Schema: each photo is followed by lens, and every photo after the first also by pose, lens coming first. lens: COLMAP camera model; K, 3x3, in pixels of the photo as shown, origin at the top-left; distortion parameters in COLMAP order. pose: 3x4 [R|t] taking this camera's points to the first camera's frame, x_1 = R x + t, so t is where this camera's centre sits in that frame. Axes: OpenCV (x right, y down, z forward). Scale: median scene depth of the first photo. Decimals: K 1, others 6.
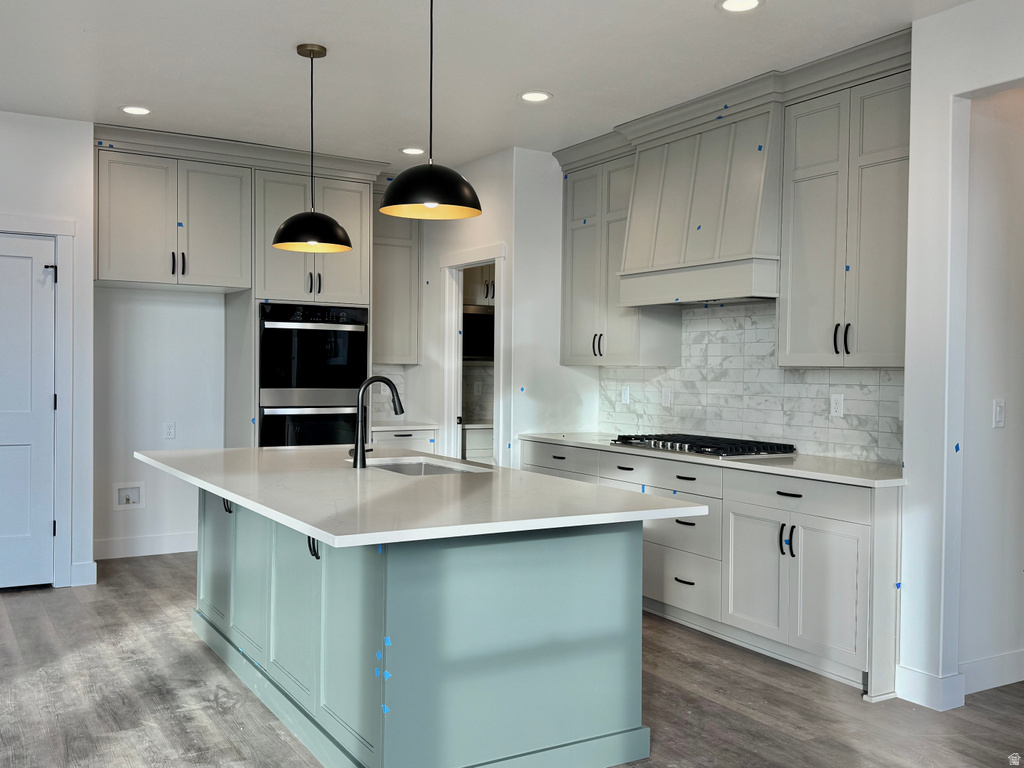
lens RADIAL K [[979.0, 0, 514.7], [0, 979.0, 388.5], [0, 0, 1]] dist [0.007087, 0.000000]
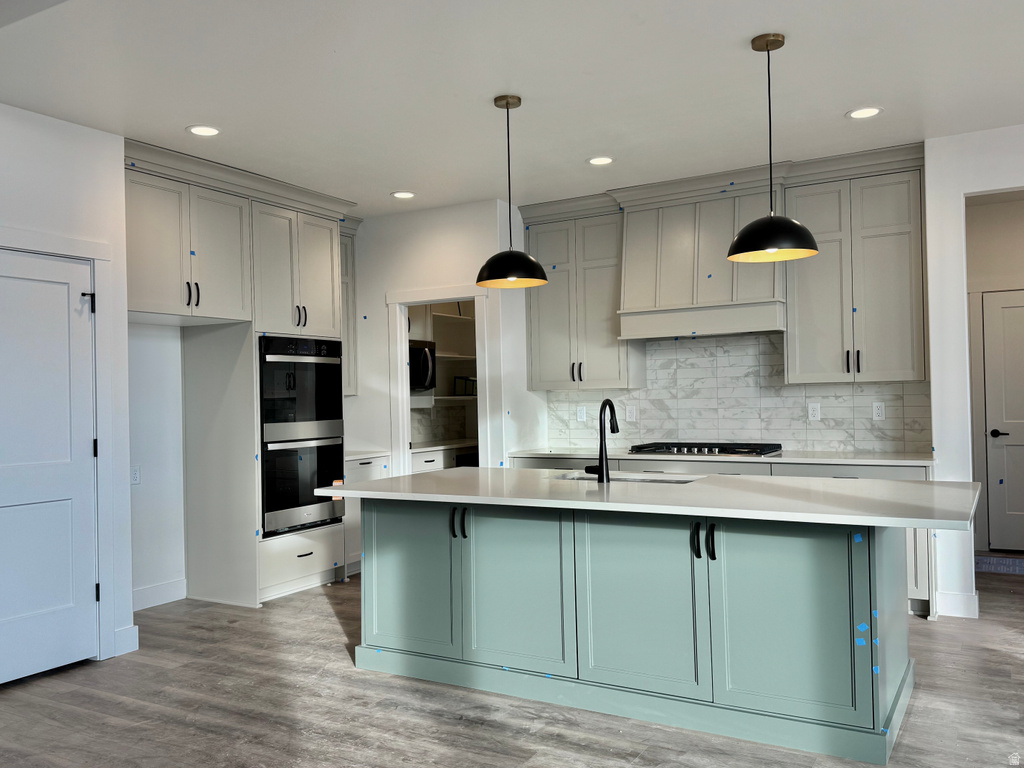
lens RADIAL K [[868.7, 0, 510.8], [0, 868.7, 382.5], [0, 0, 1]] dist [0.030099, 0.007107]
pose [[0.874798, -0.024753, 0.483855, -0.572884], [0.043083, 0.998712, -0.026802, -0.008261], [-0.482568, 0.044293, 0.874738, 0.144122]]
